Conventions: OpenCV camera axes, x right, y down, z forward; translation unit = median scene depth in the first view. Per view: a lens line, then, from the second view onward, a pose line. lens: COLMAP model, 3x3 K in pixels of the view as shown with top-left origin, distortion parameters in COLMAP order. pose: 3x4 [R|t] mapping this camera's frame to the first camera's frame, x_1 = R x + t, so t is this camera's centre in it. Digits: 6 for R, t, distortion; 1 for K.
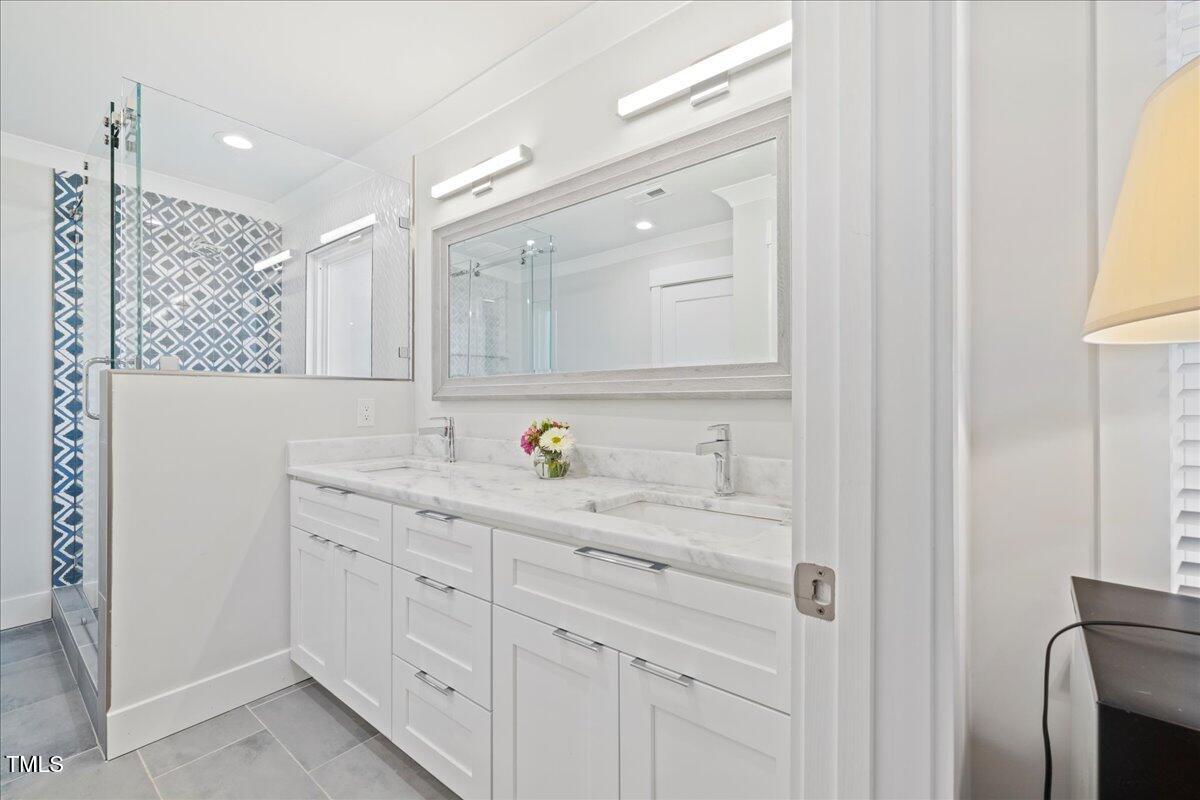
lens RADIAL K [[510.8, 0, 601.3], [0, 510.8, 397.1], [0, 0, 1]] dist [0.000645, 0.000998]
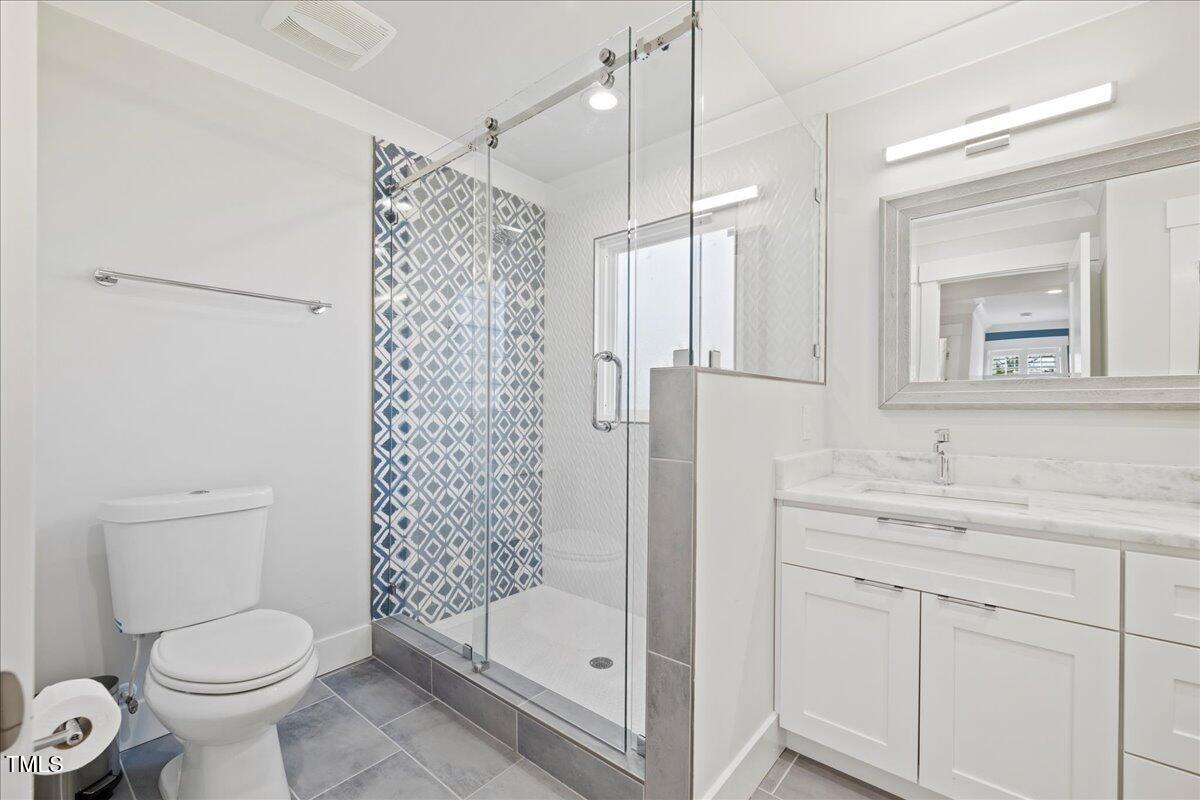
lens RADIAL K [[510.8, 0, 595.2], [0, 510.8, 408.7], [0, 0, 1]] dist [0.000645, 0.000998]
pose [[0.999722, 0.006846, -0.022554, -0.672792], [-0.006611, 0.999923, 0.010466, 0.001151], [0.022623, -0.010314, 0.999691, 0.143577]]
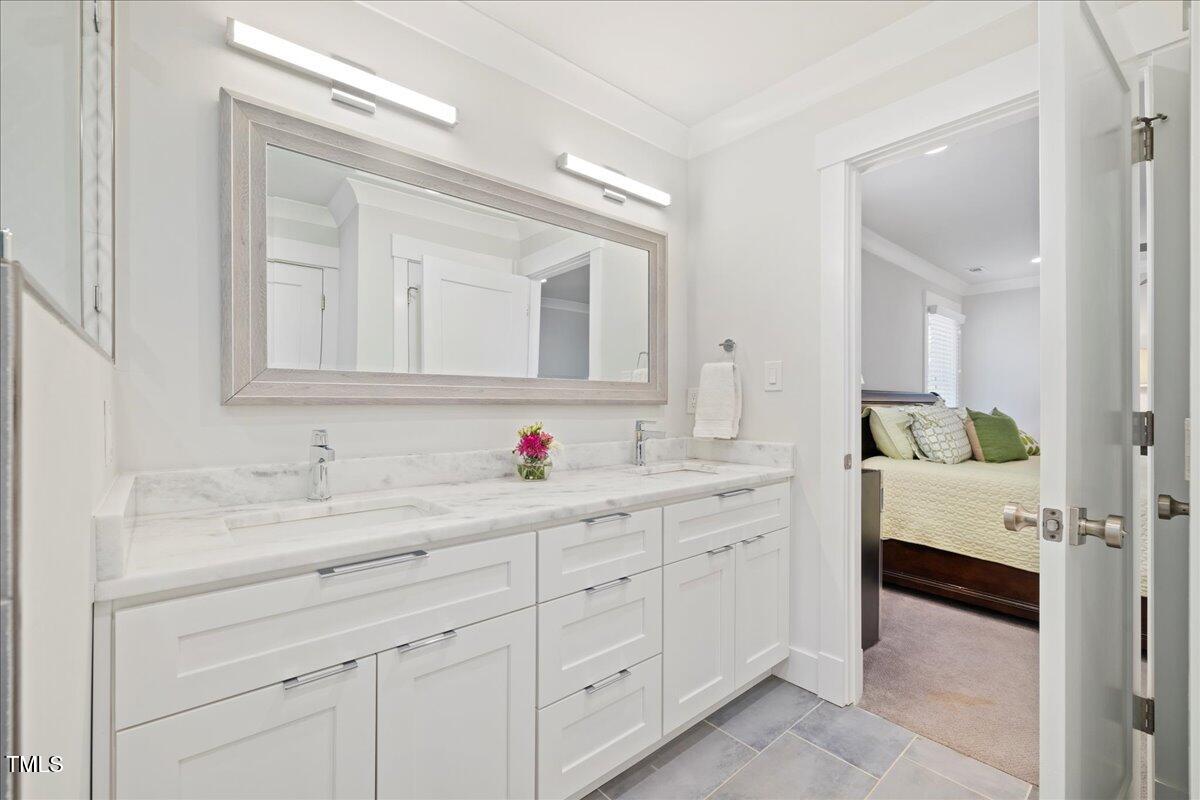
lens RADIAL K [[510.8, 0, 597.9], [0, 510.8, 403.7], [0, 0, 1]] dist [0.000645, 0.000998]
pose [[0.179316, 0.002509, 0.983788, -0.698368], [-0.008928, 0.999960, -0.000923, 0.002490], [-0.983751, -0.008618, 0.179331, 0.440899]]
